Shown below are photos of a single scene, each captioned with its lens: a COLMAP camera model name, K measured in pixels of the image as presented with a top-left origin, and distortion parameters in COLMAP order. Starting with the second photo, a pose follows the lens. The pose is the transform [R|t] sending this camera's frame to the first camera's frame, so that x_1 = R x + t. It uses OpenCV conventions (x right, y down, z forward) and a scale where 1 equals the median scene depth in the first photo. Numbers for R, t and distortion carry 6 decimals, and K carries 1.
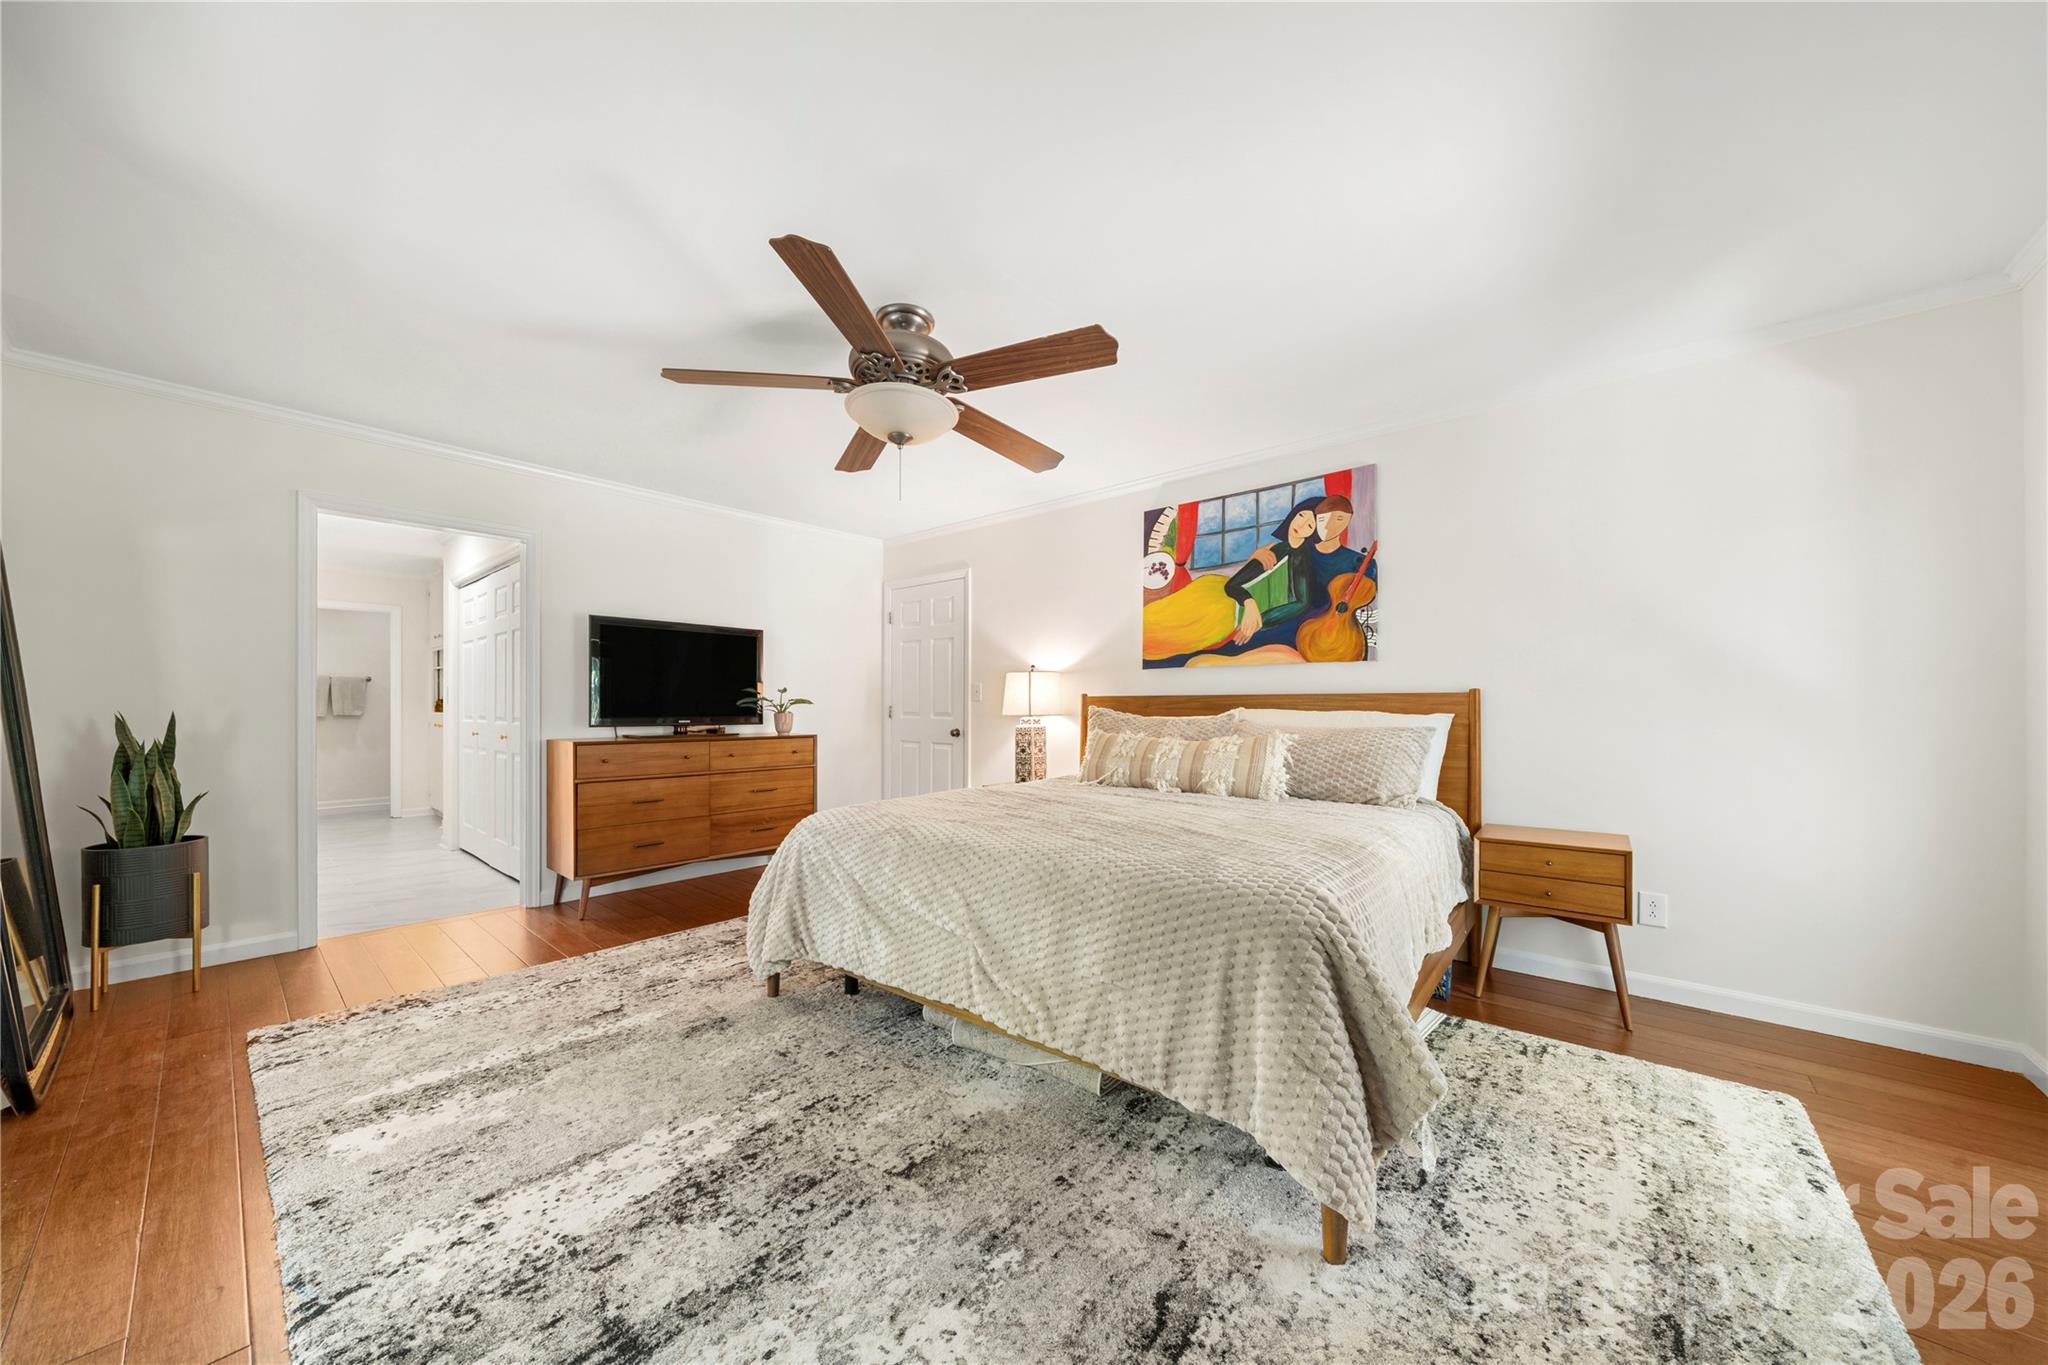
lens RADIAL K [[693.3, 0, 1023.8], [0, 693.3, 687.7], [0, 0, 1]] dist [-0.001118, -0.000011]
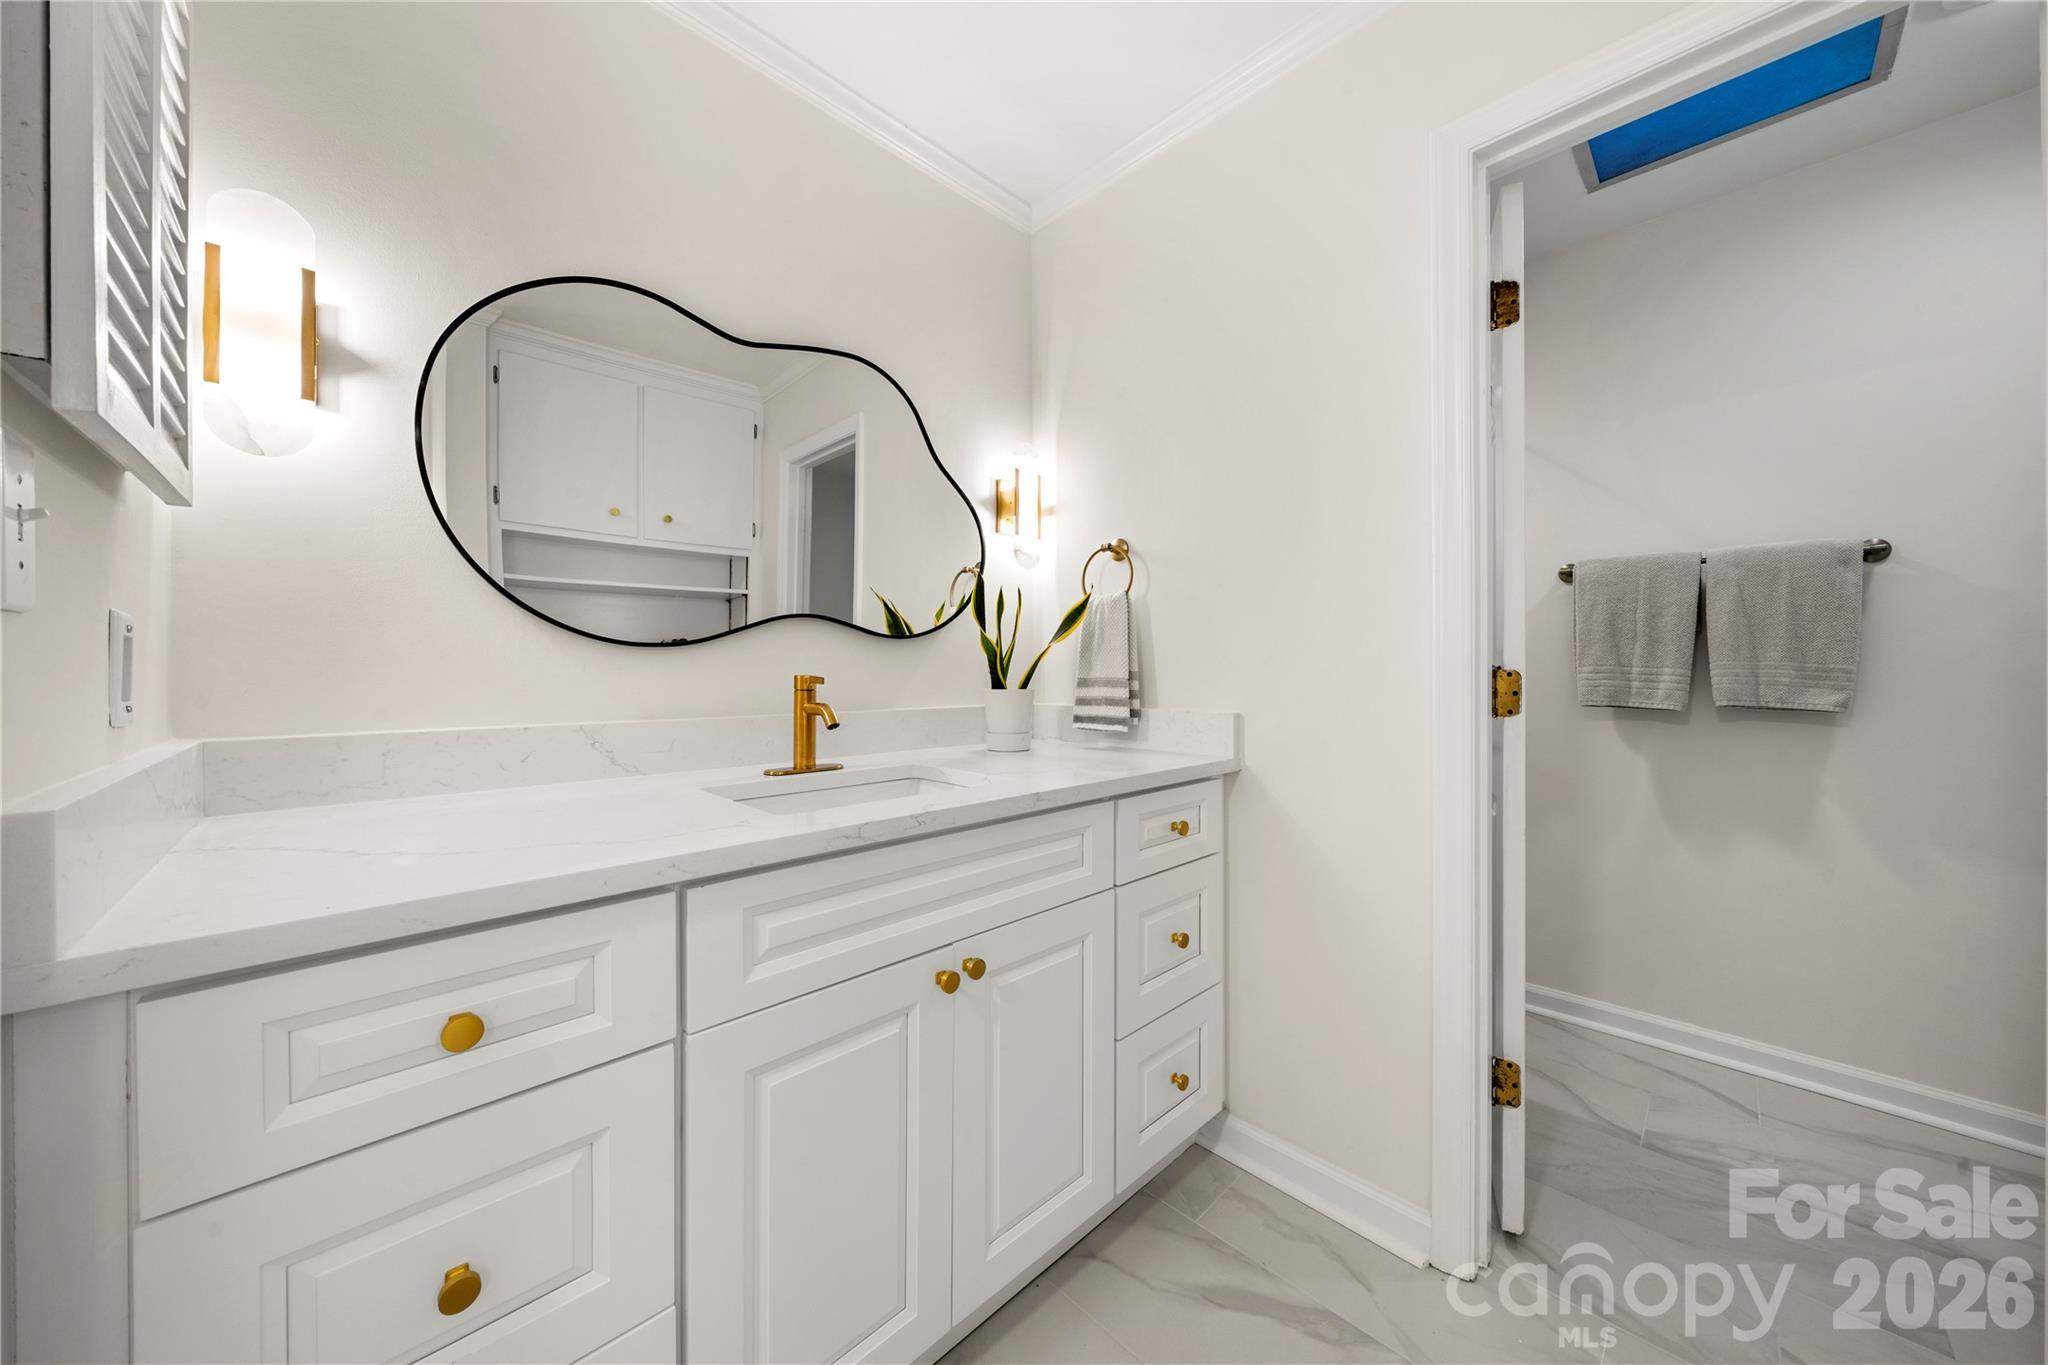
lens RADIAL K [[702.5, 0, 1017.1], [0, 702.5, 677.7], [0, 0, 1]] dist [-0.002087, -0.000163]
pose [[-0.089390, 0.007847, -0.995966, -0.712424], [0.003159, 0.999966, 0.007595, 0.026592], [0.995992, -0.002467, -0.089411, 0.762599]]
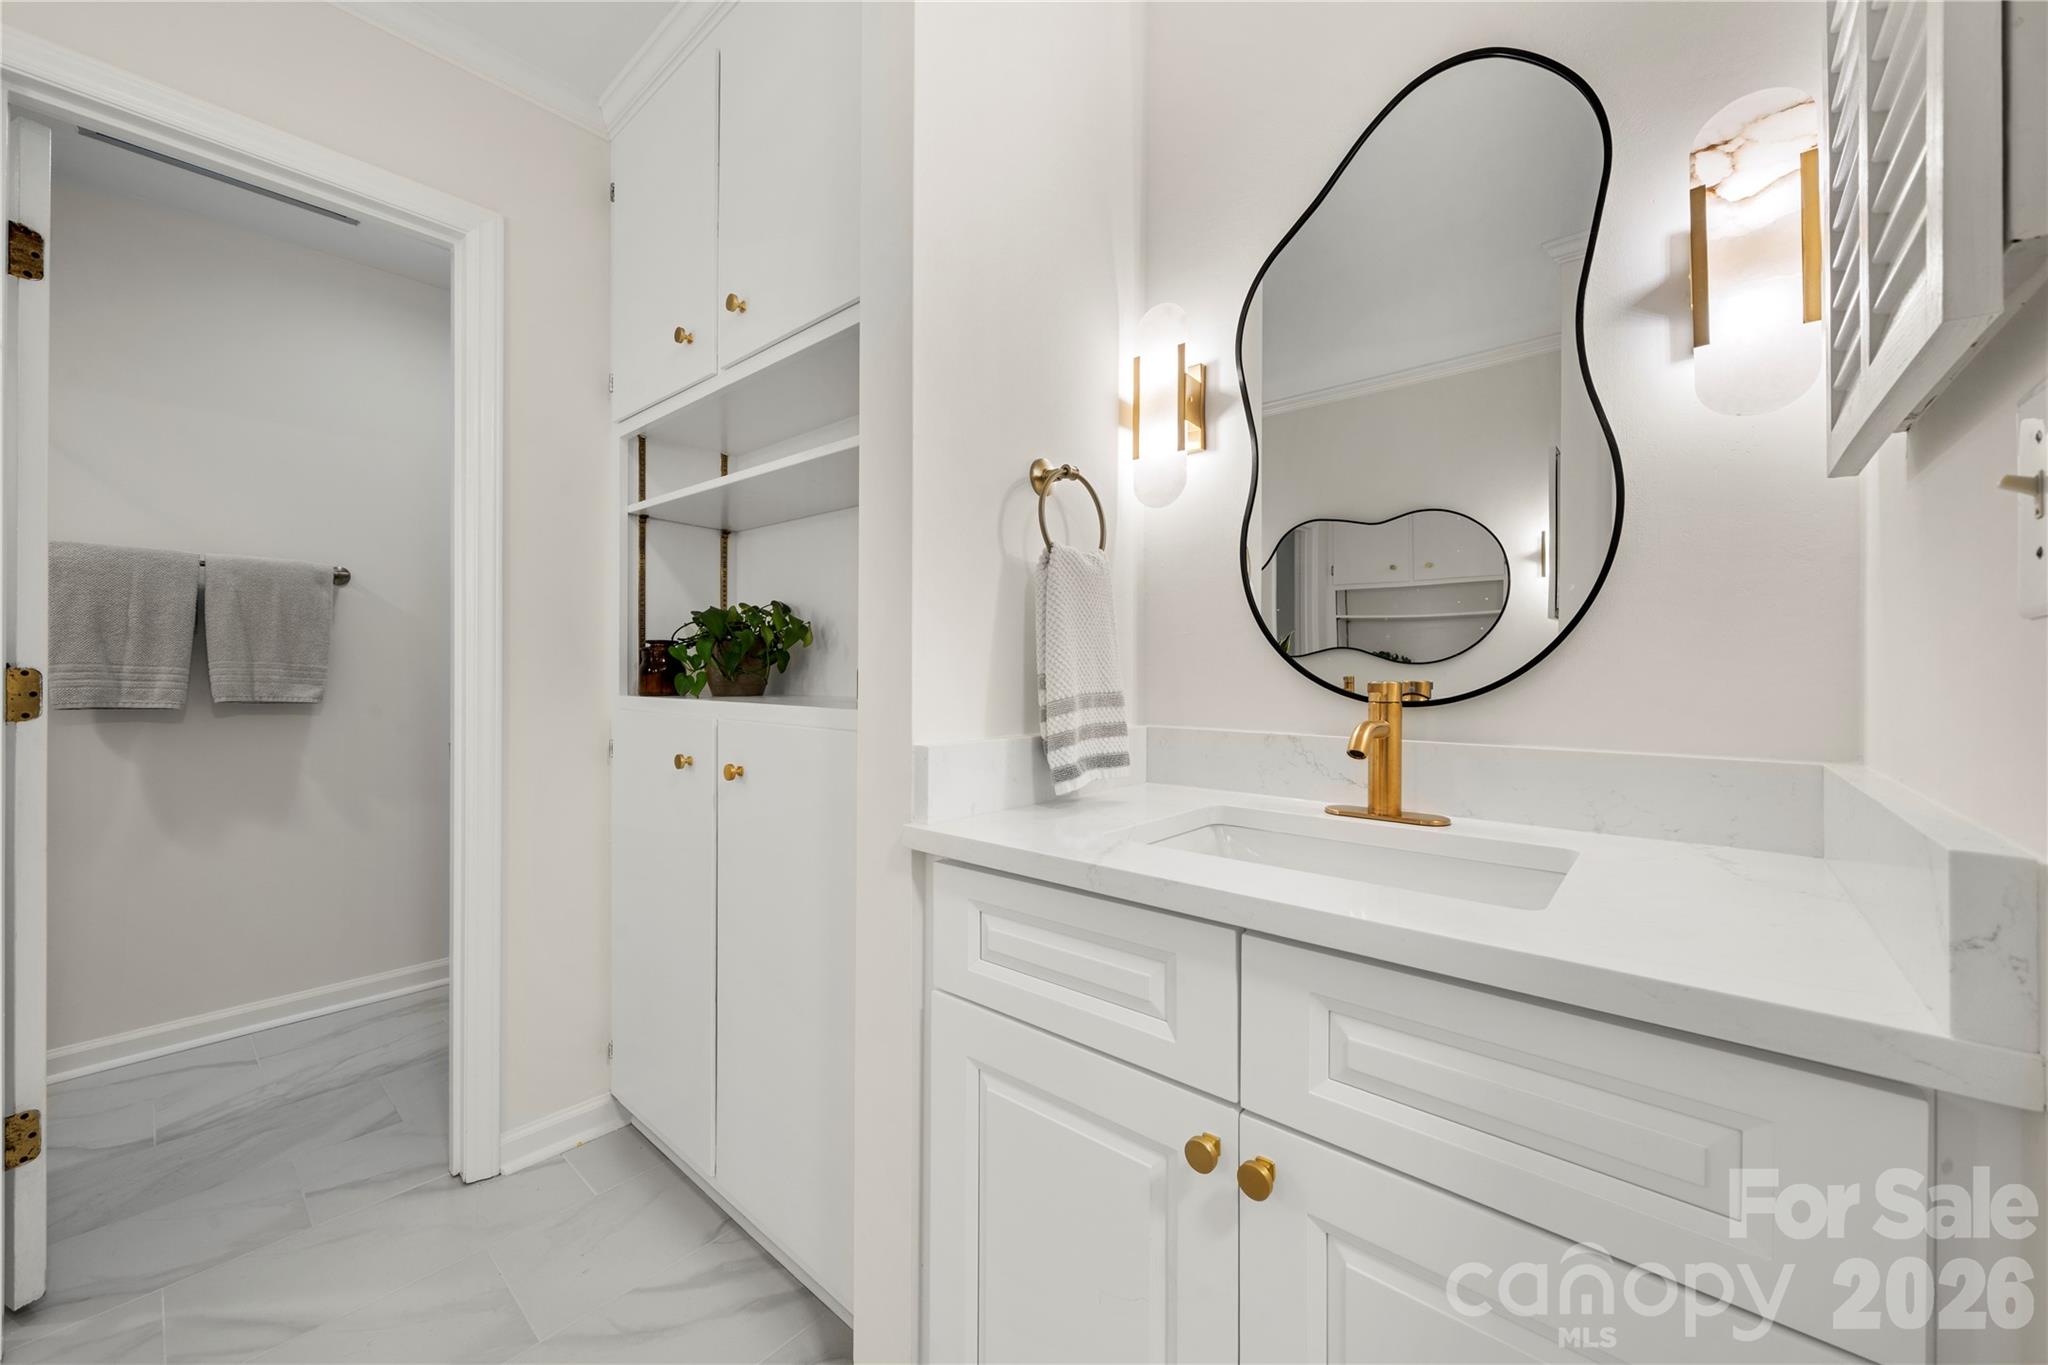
lens RADIAL K [[760.1, 0, 1019.0], [0, 760.1, 657.9], [0, 0, 1]] dist [-0.000410, 0.000050]
pose [[0.999982, 0.000969, -0.005882, -0.677823], [-0.001057, 0.999887, -0.015028, 0.026473], [0.005867, 0.015034, 0.999870, 0.702743]]
